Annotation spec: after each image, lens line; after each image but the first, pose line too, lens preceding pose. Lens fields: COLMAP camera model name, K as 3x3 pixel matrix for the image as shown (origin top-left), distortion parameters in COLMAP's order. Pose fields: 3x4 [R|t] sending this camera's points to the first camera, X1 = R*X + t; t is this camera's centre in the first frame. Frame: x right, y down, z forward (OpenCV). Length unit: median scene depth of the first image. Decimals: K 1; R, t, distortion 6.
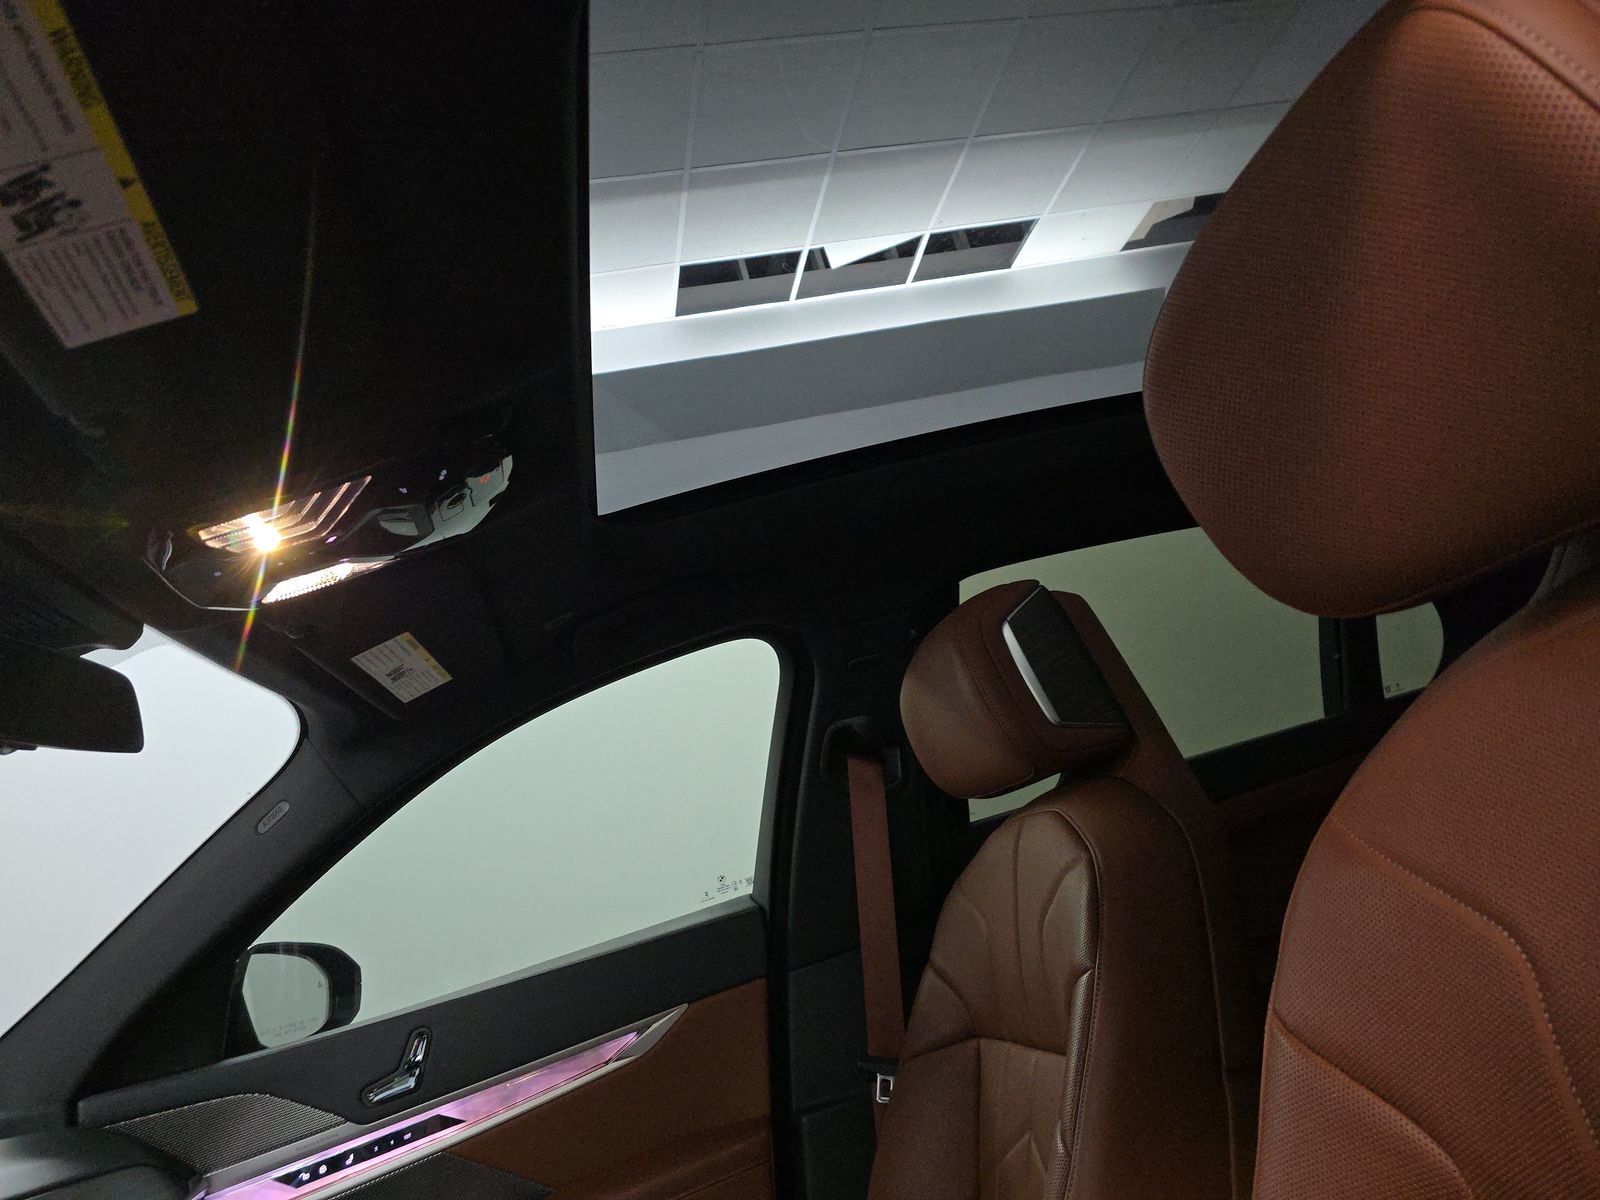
lens RADIAL K [[1075.5, 0, 804.6], [0, 1075.5, 598.6], [0, 0, 1]] dist [0.019054, -0.008378]
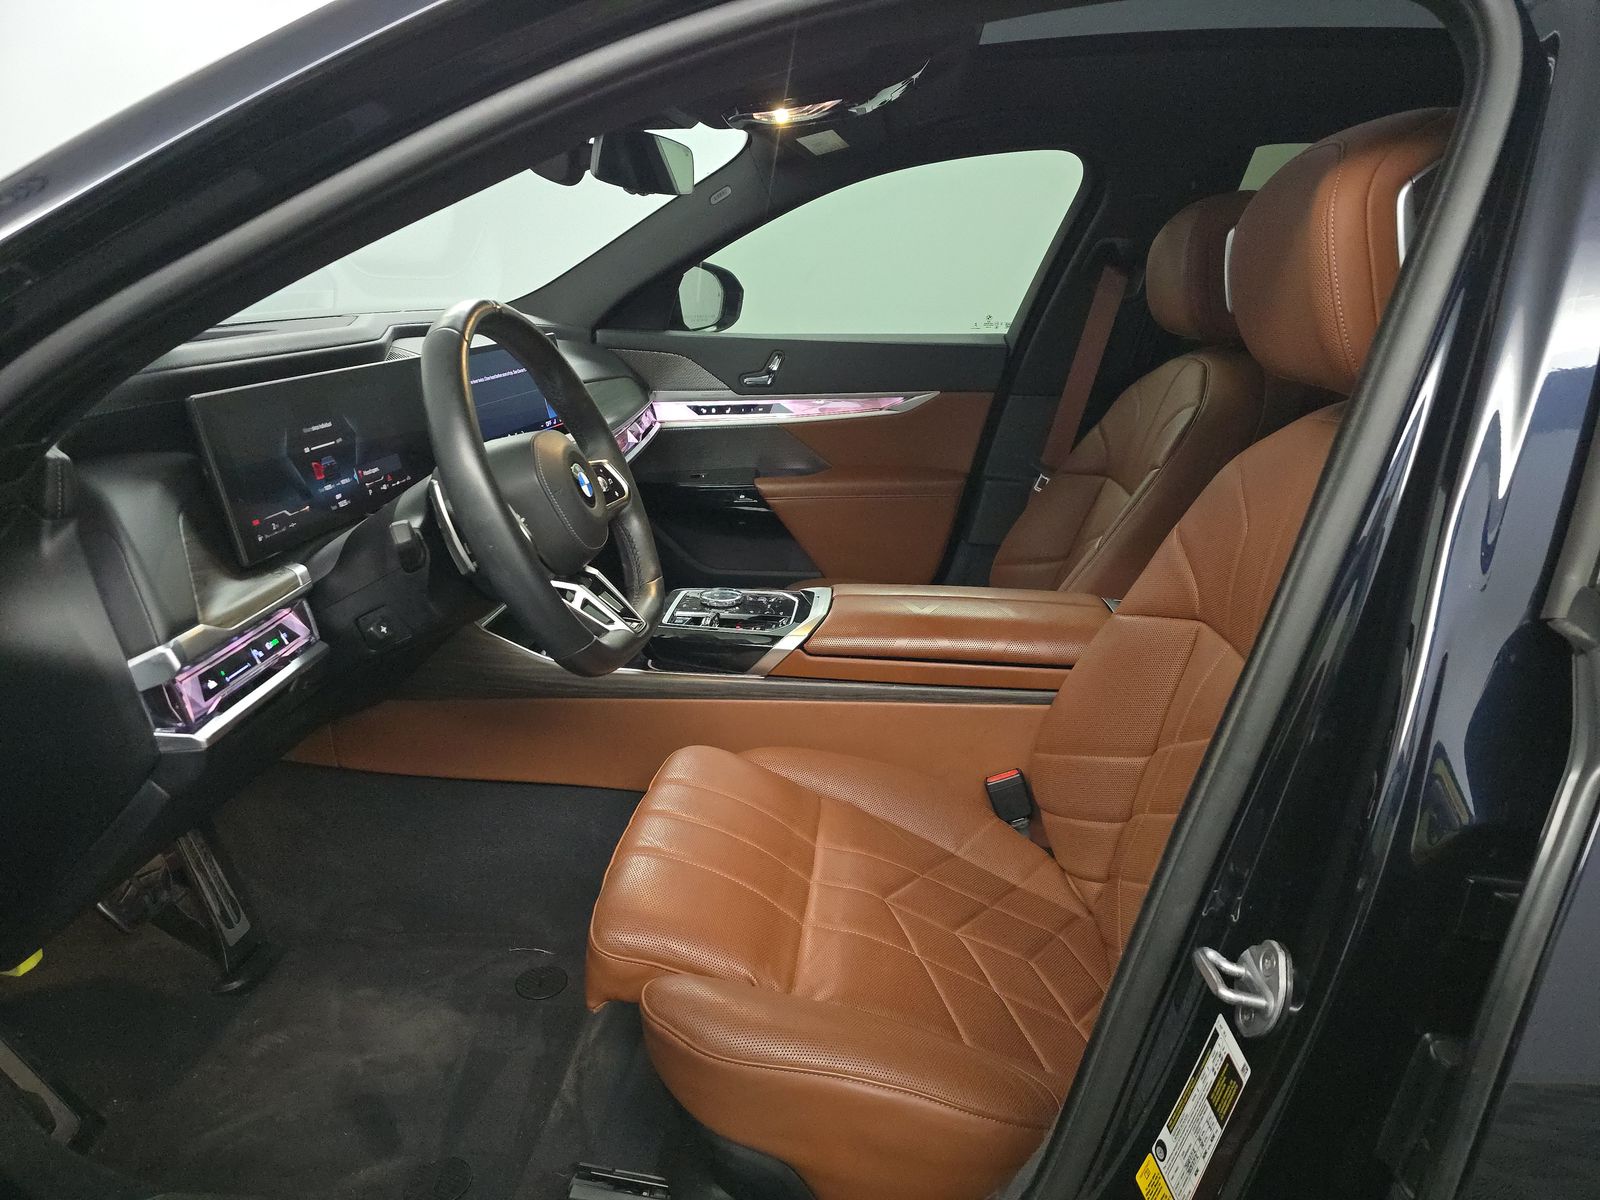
lens RADIAL K [[1075.5, 0, 801.6], [0, 1075.5, 599.8], [0, 0, 1]] dist [0.019054, -0.008378]
pose [[0.919039, 0.361712, -0.156627, 0.058646], [-0.211588, 0.787976, 0.578209, -0.242138], [0.332563, -0.498256, 0.800714, -0.450313]]
